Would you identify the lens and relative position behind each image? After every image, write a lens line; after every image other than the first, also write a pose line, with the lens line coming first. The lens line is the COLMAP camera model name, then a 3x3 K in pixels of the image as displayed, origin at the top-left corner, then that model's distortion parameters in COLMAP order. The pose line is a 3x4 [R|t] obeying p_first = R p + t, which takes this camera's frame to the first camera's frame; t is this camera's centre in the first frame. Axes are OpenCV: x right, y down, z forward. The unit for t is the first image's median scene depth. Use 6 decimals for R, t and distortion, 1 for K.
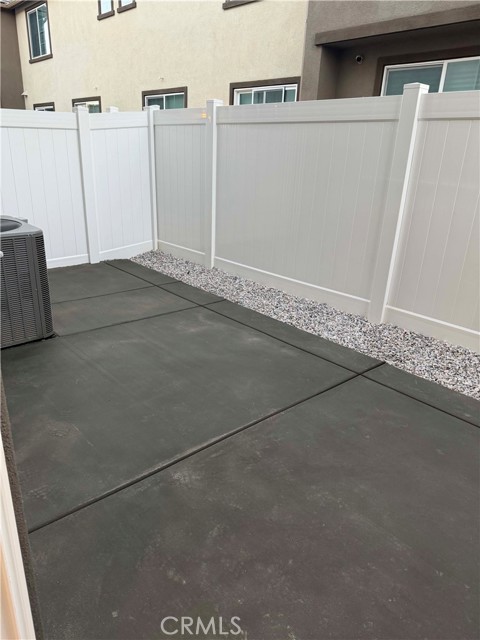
lens RADIAL K [[444.6, 0, 240.0], [0, 444.6, 320.0], [0, 0, 1]] dist [0.001326, -0.000135]
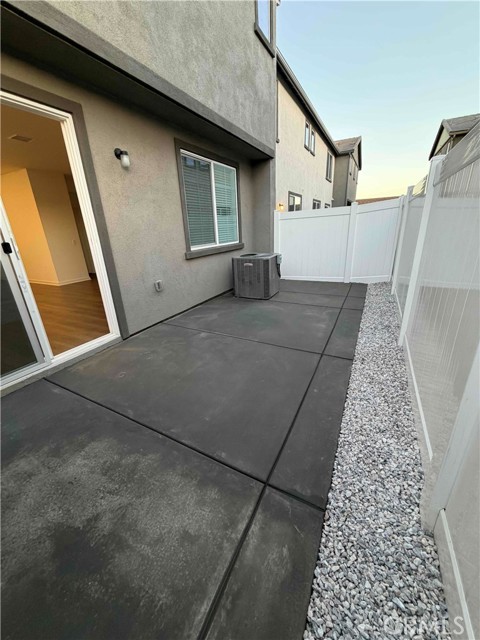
lens RADIAL K [[254.5, 0, 240.0], [0, 254.5, 320.0], [0, 0, 1]] dist [0.000014, -0.000002]
pose [[0.345462, 0.268489, -0.899205, 0.858995], [-0.277163, 0.944645, 0.175575, -0.067310], [0.896570, 0.188572, 0.400754, 0.297293]]
